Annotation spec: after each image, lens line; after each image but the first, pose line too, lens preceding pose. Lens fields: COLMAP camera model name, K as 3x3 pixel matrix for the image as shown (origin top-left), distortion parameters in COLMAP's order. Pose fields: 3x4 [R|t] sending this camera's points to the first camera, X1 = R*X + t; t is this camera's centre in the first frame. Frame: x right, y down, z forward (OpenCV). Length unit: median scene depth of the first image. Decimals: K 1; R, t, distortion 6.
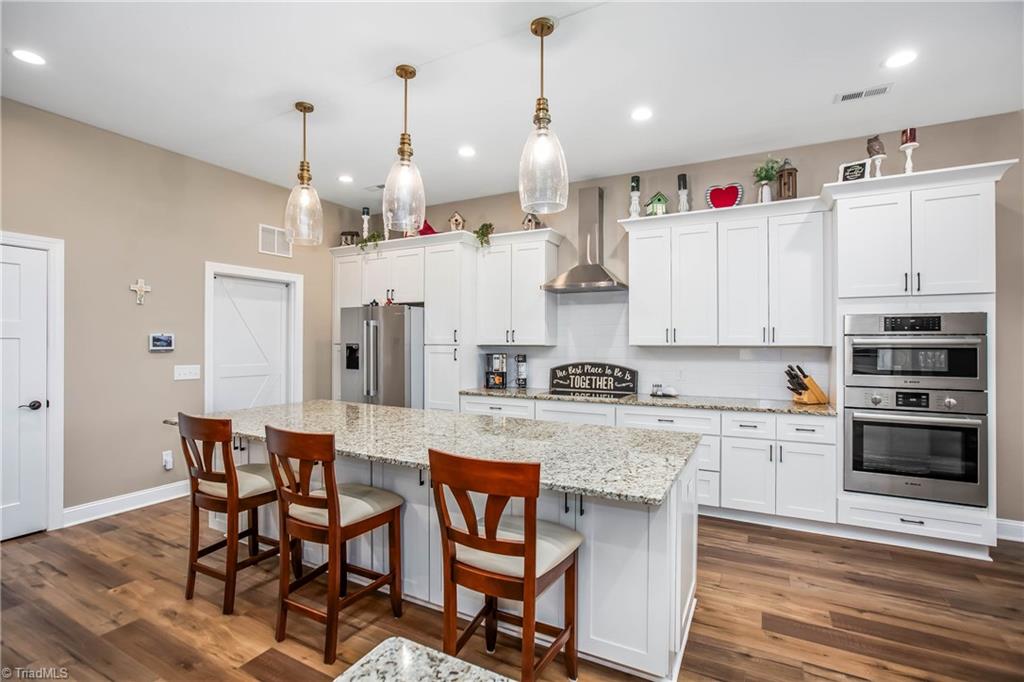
lens RADIAL K [[492.2, 0, 496.5], [0, 492.2, 333.9], [0, 0, 1]] dist [-0.043098, 0.019473]
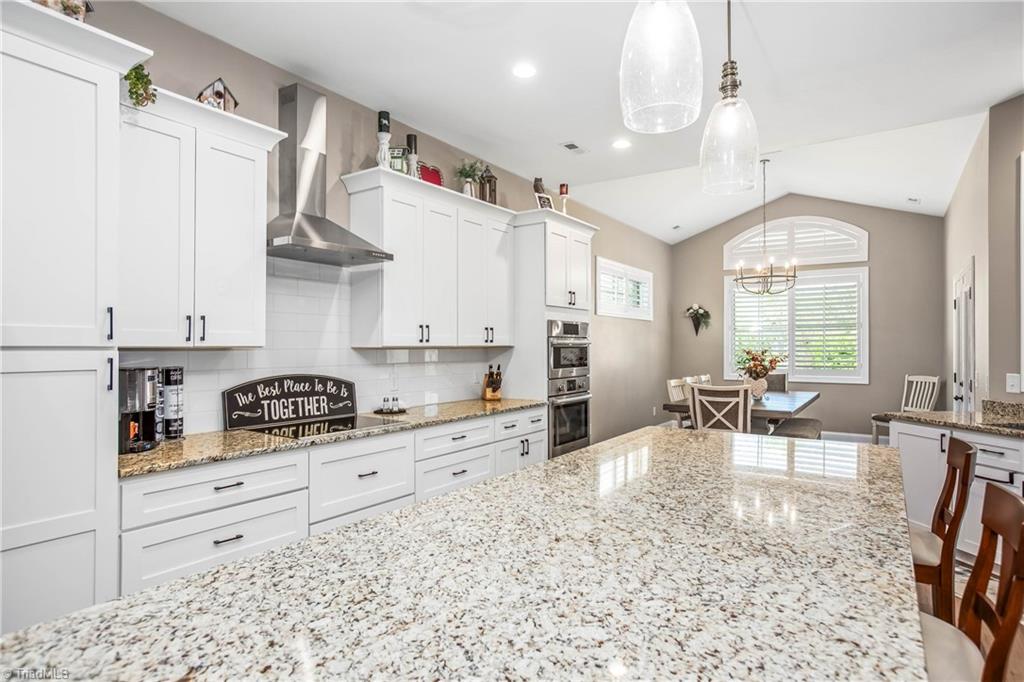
lens RADIAL K [[568.7, 0, 509.5], [0, 568.7, 343.8], [0, 0, 1]] dist [-0.011385, 0.006171]
pose [[0.078978, 0.000152, 0.996876, -0.498594], [-0.018498, 0.999828, 0.001313, 0.013690], [-0.996705, -0.018544, 0.078967, 0.693462]]
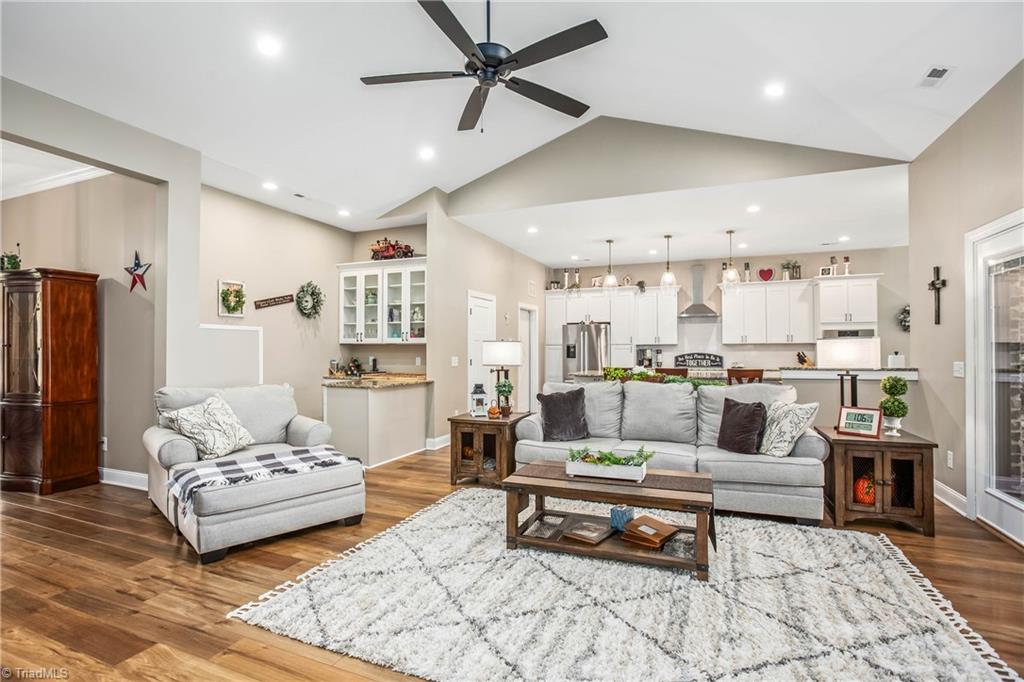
lens RADIAL K [[492.2, 0, 489.9], [0, 492.2, 345.9], [0, 0, 1]] dist [-0.043098, 0.019473]
pose [[0.994781, -0.004192, 0.101943, -0.871775], [0.003261, 0.999951, 0.009299, 0.008802], [-0.101977, -0.008918, 0.994747, -0.914621]]
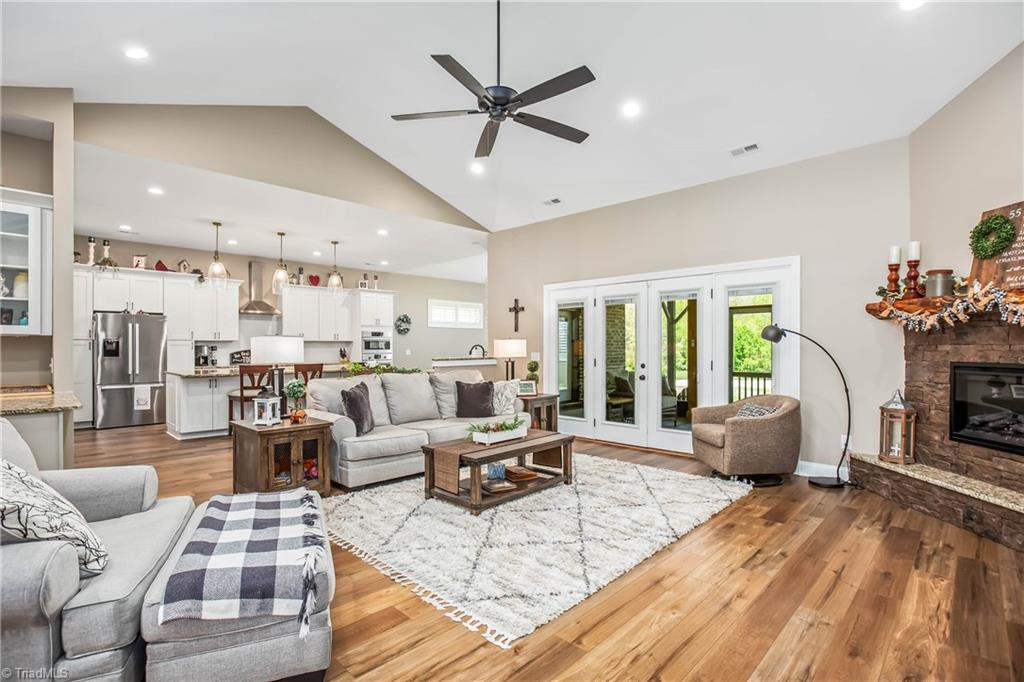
lens RADIAL K [[492.2, 0, 513.1], [0, 492.2, 347.0], [0, 0, 1]] dist [-0.043098, 0.019473]
pose [[0.246219, -0.006259, 0.969194, -1.495448], [-0.013035, 0.999867, 0.009769, 0.014538], [-0.969127, -0.015038, 0.246105, -0.516017]]
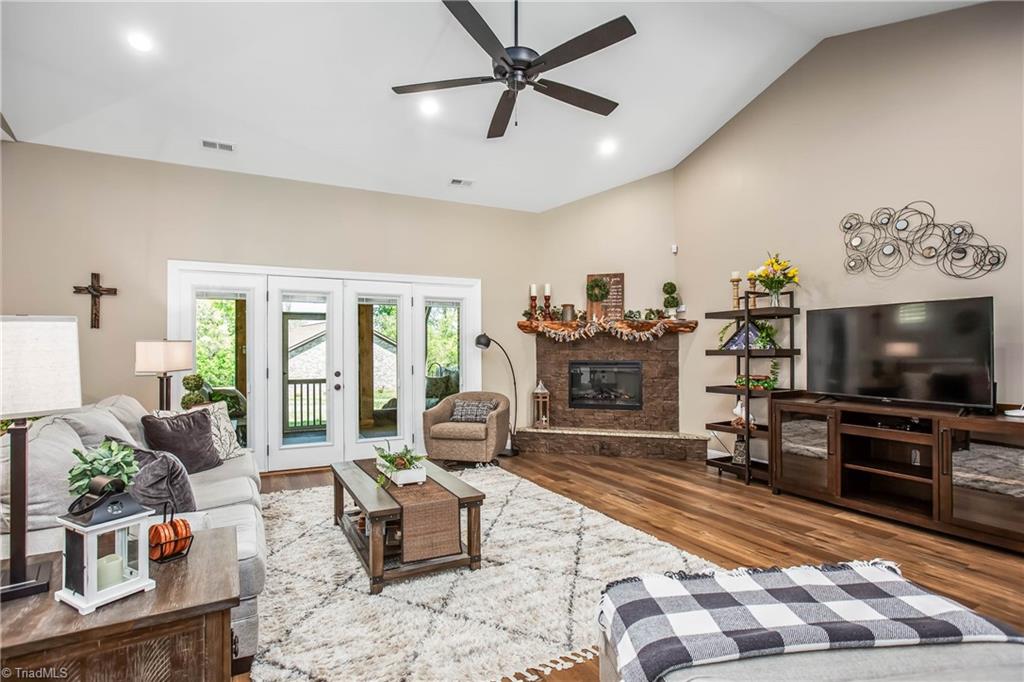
lens RADIAL K [[492.2, 0, 507.9], [0, 492.2, 346.2], [0, 0, 1]] dist [-0.043098, 0.019473]
pose [[-0.848544, 0.008254, 0.529061, -1.115323], [-0.005134, 0.999703, -0.023831, 0.031589], [-0.529101, -0.022938, -0.848249, 0.207953]]
